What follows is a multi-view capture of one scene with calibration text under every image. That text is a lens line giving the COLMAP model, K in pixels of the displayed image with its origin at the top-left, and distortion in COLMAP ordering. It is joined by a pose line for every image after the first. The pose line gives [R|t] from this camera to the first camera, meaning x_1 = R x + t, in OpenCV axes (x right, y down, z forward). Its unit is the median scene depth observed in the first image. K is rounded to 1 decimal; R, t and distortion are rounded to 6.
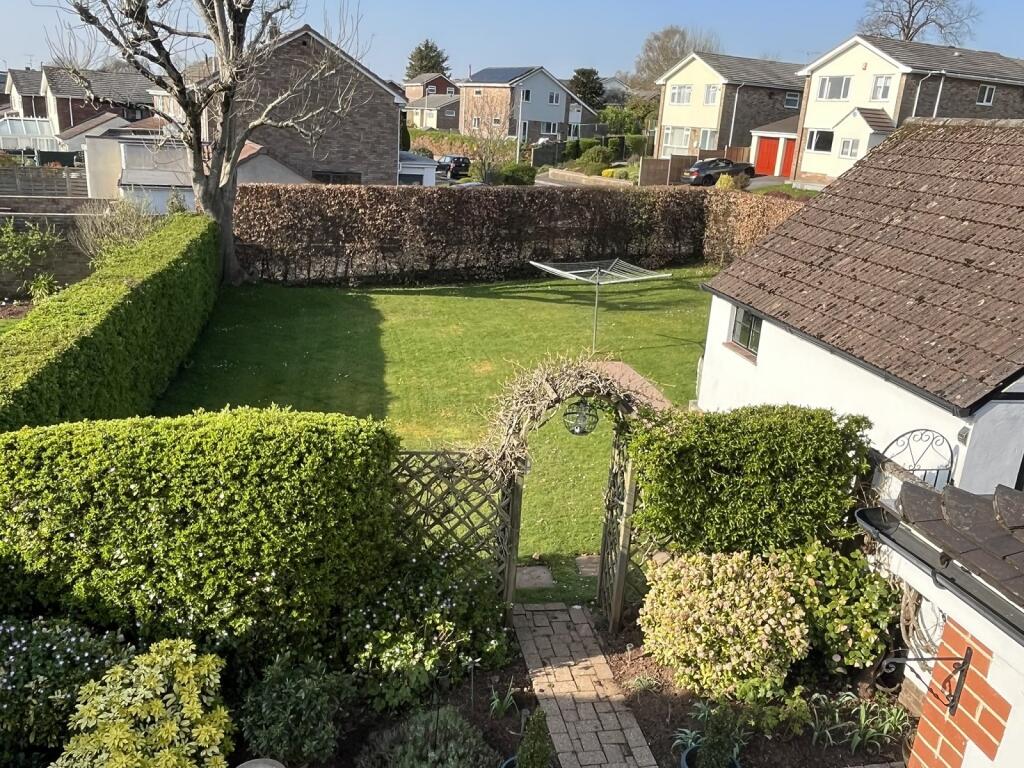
lens RADIAL K [[832.7, 0, 516.5], [0, 832.7, 386.3], [0, 0, 1]] dist [0.004591, 0.000295]
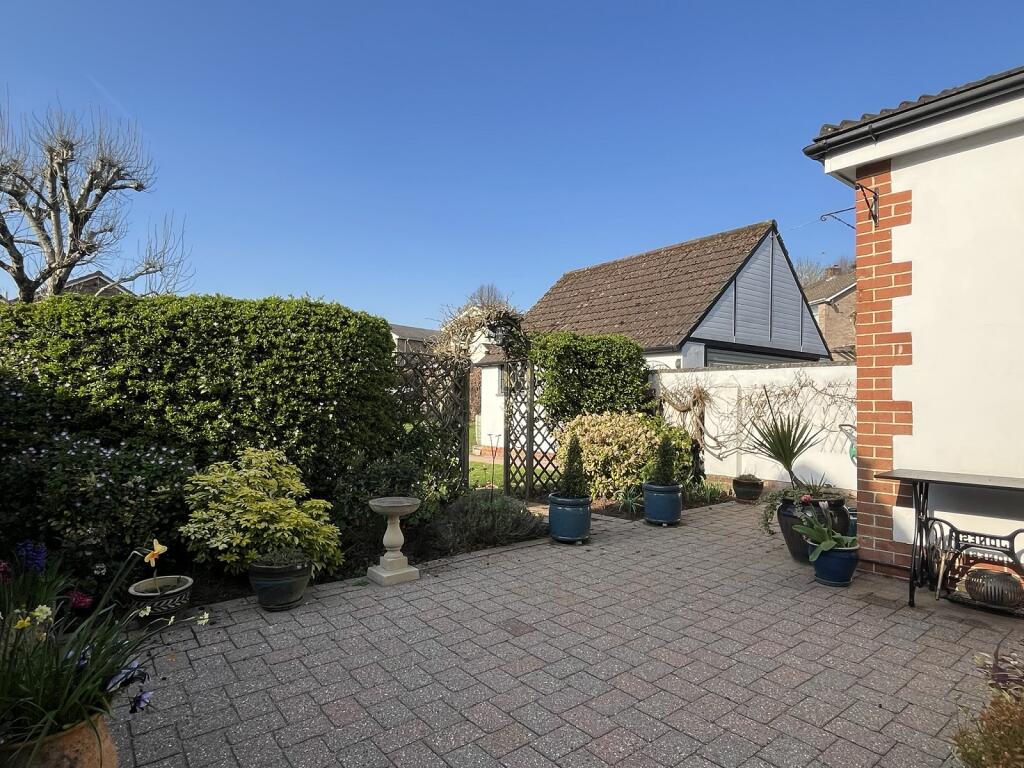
lens RADIAL K [[564.6, 0, 514.6], [0, 564.6, 388.9], [0, 0, 1]] dist [-0.000705, -0.001245]
pose [[0.888685, -0.047164, 0.456087, -0.365511], [0.184264, 0.947576, -0.261050, 0.396656], [-0.419865, 0.316031, 0.850787, 0.141944]]
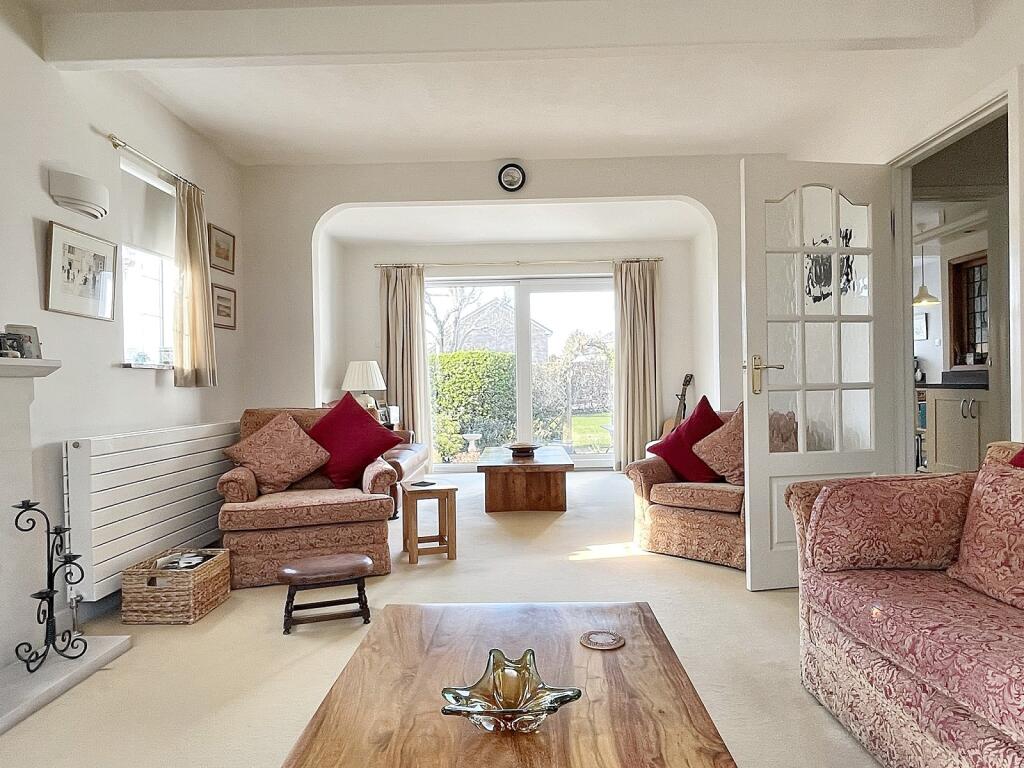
lens RADIAL K [[619.7, 0, 514.3], [0, 619.7, 387.4], [0, 0, 1]] dist [0.000489, -0.003567]
pose [[0.973553, -0.084727, -0.212170, 0.238885], [0.016407, 0.952220, -0.304972, 0.709842], [0.227872, 0.293426, 0.928427, -0.800093]]
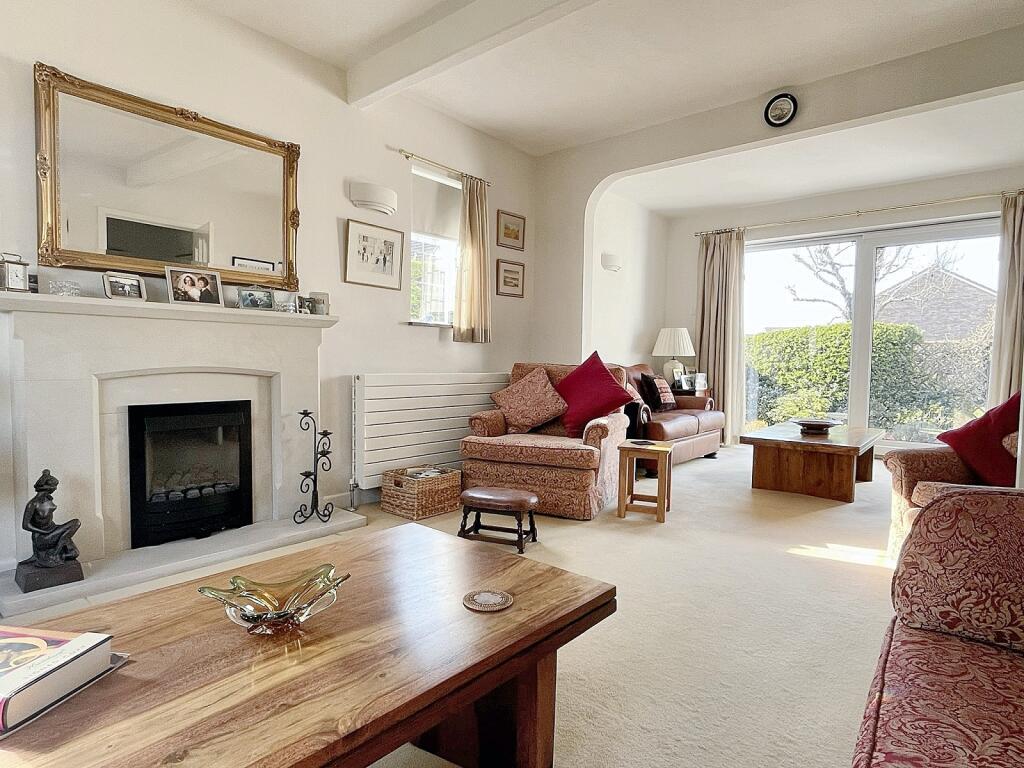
lens RADIAL K [[566.6, 0, 511.7], [0, 566.6, 387.3], [0, 0, 1]] dist [-0.003355, -0.001959]
pose [[0.620003, -0.019115, -0.784366, 0.353387], [-0.213231, 0.957972, -0.191894, 0.697606], [0.755069, 0.286226, 0.589870, -0.691371]]
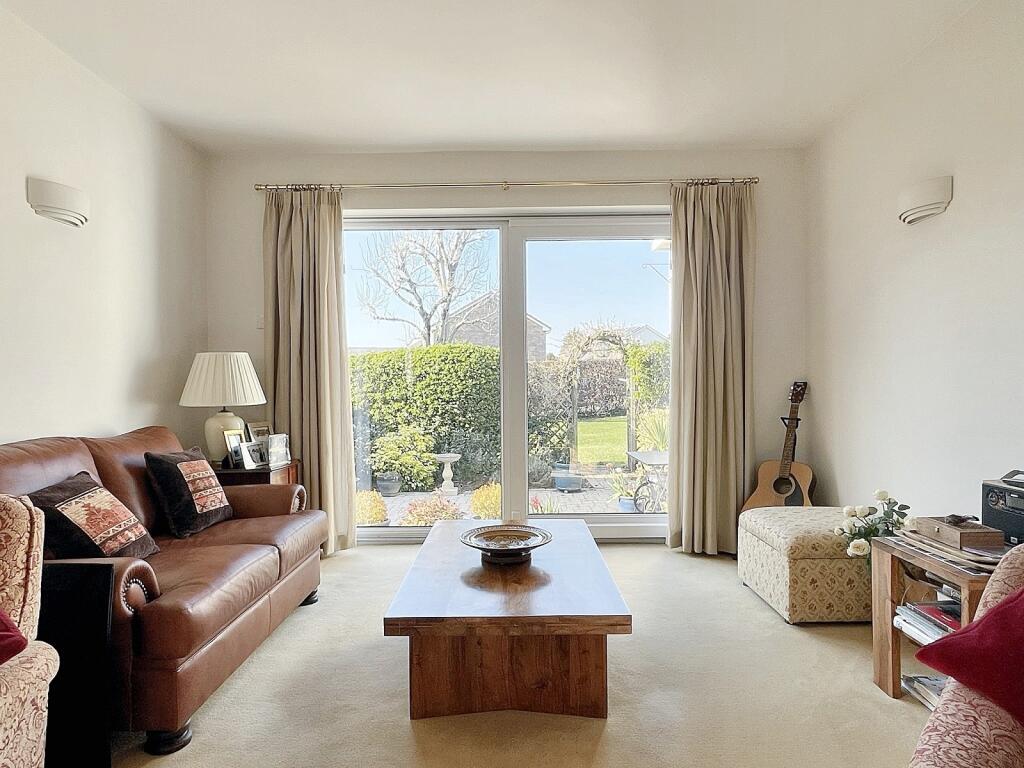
lens RADIAL K [[619.7, 0, 514.3], [0, 619.7, 387.4], [0, 0, 1]] dist [0.000489, -0.003567]
pose [[0.975591, -0.074731, -0.206487, 0.167537], [0.008947, 0.953058, -0.302654, 0.576261], [0.219411, 0.293419, 0.930464, -0.433650]]
